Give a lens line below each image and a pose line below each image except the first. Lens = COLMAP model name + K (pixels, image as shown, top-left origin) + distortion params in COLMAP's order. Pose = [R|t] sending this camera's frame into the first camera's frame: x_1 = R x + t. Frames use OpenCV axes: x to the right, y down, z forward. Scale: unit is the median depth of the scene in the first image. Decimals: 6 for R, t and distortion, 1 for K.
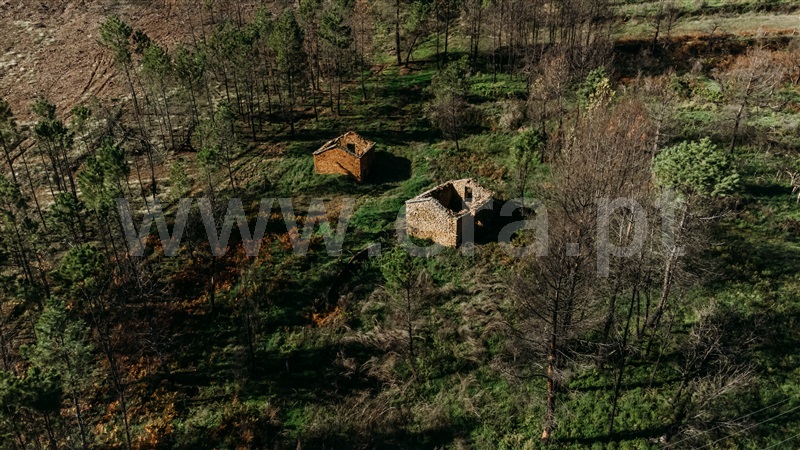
lens RADIAL K [[596.3, 0, 402.3], [0, 596.3, 227.3], [0, 0, 1]] dist [-0.001882, 0.079210]
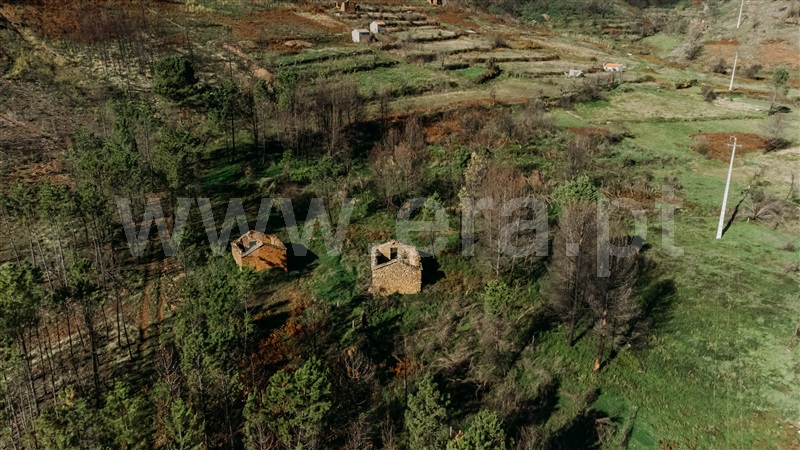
lens RADIAL K [[596.3, 0, 402.3], [0, 596.3, 227.3], [0, 0, 1]] dist [-0.001882, 0.079210]
pose [[0.737239, -0.212110, 0.641473, -0.606200], [0.285499, 0.958313, -0.011244, -0.079373], [-0.612347, 0.191429, 0.767063, 0.003613]]
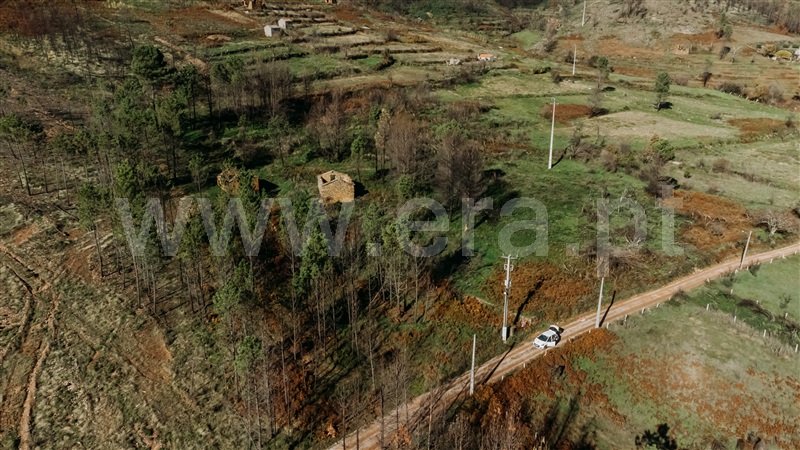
lens RADIAL K [[596.3, 0, 402.3], [0, 596.3, 227.3], [0, 0, 1]] dist [-0.001882, 0.079210]
pose [[0.606278, -0.253454, 0.753783, -1.064853], [0.336215, 0.940668, 0.045870, 0.065722], [-0.720685, 0.225623, 0.655521, -0.298991]]
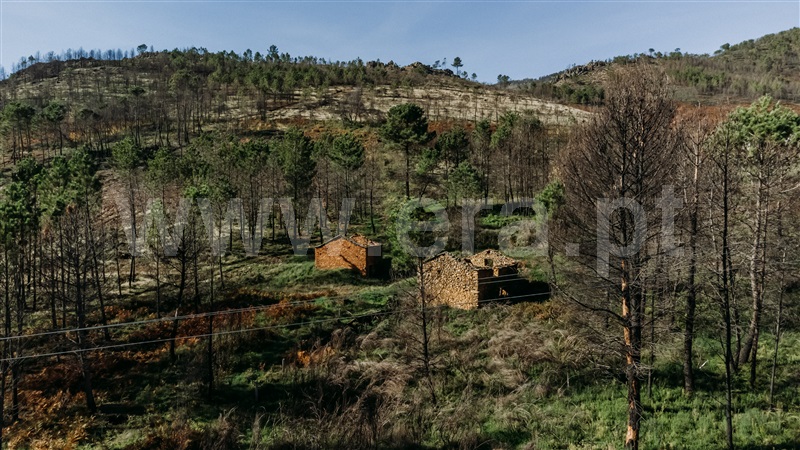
lens RADIAL K [[596.3, 0, 402.3], [0, 596.3, 227.3], [0, 0, 1]] dist [-0.001882, 0.079210]
pose [[0.999875, 0.002101, -0.015669, -0.001677], [-0.008170, 0.917188, -0.398371, 0.212100], [0.013535, 0.398450, 0.917090, 0.158333]]
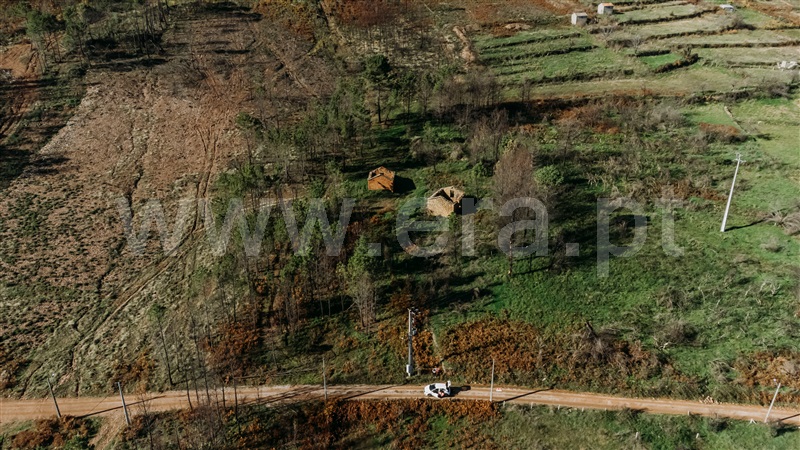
lens RADIAL K [[596.3, 0, 402.3], [0, 596.3, 227.3], [0, 0, 1]] dist [-0.001882, 0.079210]
pose [[0.975235, -0.085214, 0.204097, -0.452602], [0.089162, 0.995965, -0.010209, 0.062401], [-0.202404, 0.028154, 0.978897, -0.930911]]
